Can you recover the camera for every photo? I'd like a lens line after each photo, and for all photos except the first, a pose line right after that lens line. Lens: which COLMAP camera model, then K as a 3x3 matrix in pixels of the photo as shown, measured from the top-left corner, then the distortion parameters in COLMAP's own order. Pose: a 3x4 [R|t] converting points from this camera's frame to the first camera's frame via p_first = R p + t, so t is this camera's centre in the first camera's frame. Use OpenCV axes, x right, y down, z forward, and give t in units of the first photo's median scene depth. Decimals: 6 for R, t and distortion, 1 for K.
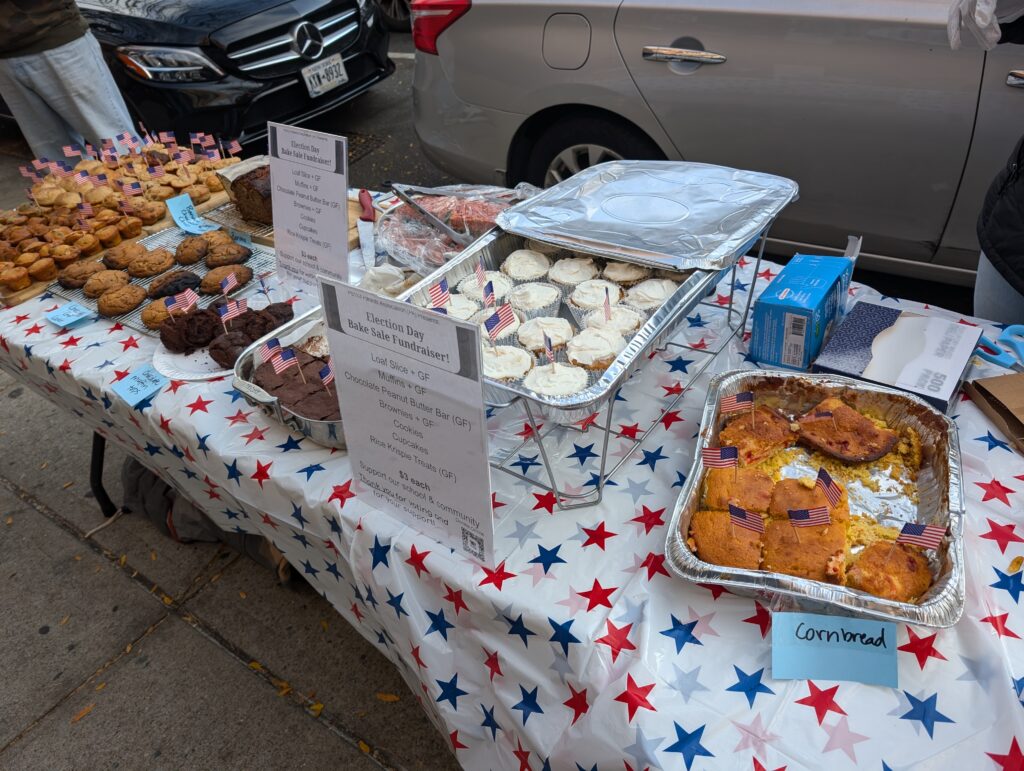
lens RADIAL K [[755.0, 0, 522.4], [0, 755.0, 380.9], [0, 0, 1]] dist [-0.005358, 0.015572]
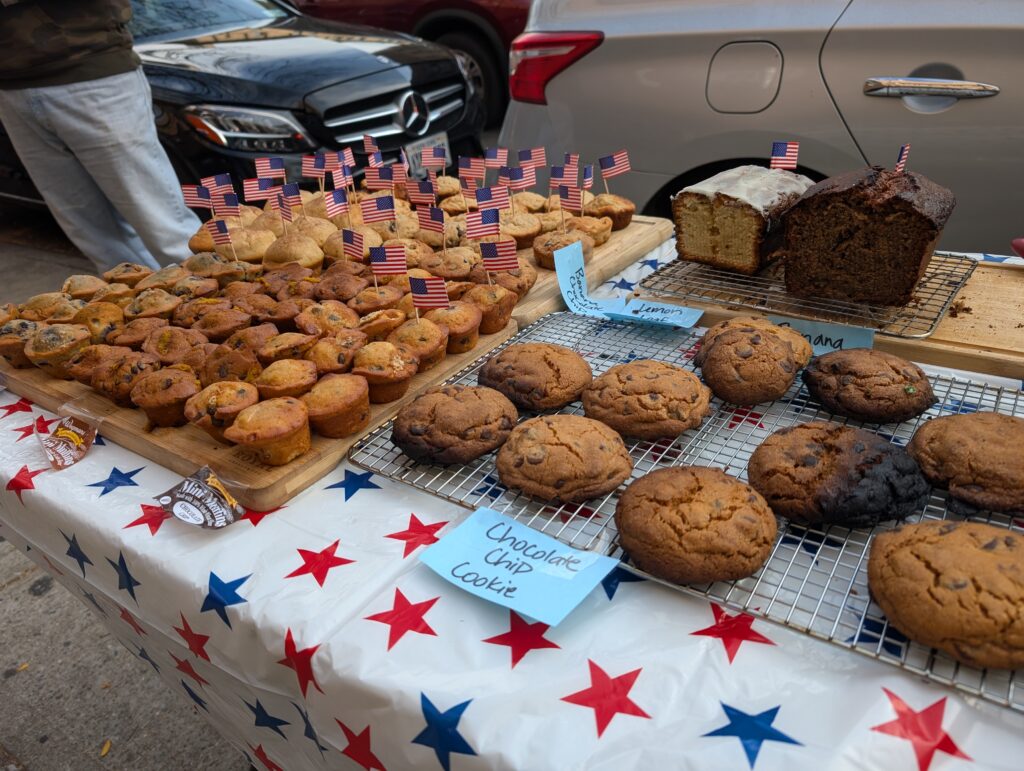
lens RADIAL K [[755.0, 0, 501.0], [0, 755.0, 392.3], [0, 0, 1]] dist [-0.005358, 0.015572]
pose [[0.999117, 0.027455, 0.031810, -0.365768], [-0.022644, 0.989495, -0.142784, -0.066733], [-0.035396, 0.141937, 0.989243, 0.409983]]
